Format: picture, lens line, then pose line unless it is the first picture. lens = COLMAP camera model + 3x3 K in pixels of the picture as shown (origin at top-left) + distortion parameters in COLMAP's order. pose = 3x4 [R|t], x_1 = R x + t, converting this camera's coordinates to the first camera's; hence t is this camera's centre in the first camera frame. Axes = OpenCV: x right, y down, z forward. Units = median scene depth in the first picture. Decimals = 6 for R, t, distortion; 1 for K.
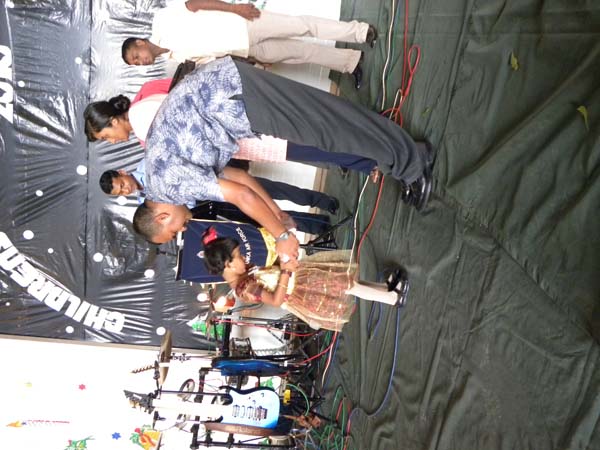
lens RADIAL K [[564.3, 0, 301.0], [0, 564.3, 227.8], [0, 0, 1]] dist [-0.023536, 0.000000]
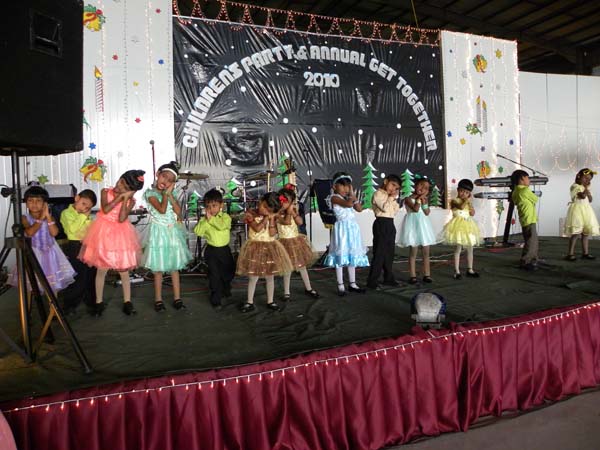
lens RADIAL K [[454.8, 0, 299.3], [0, 454.8, 224.7], [0, 0, 1]] dist [-0.141176, 0.082548]
pose [[0.212581, 0.977142, 0.001864, -0.065995], [-0.735627, 0.161293, -0.657903, 0.836217], [-0.643166, 0.138486, 0.753100, -0.041178]]
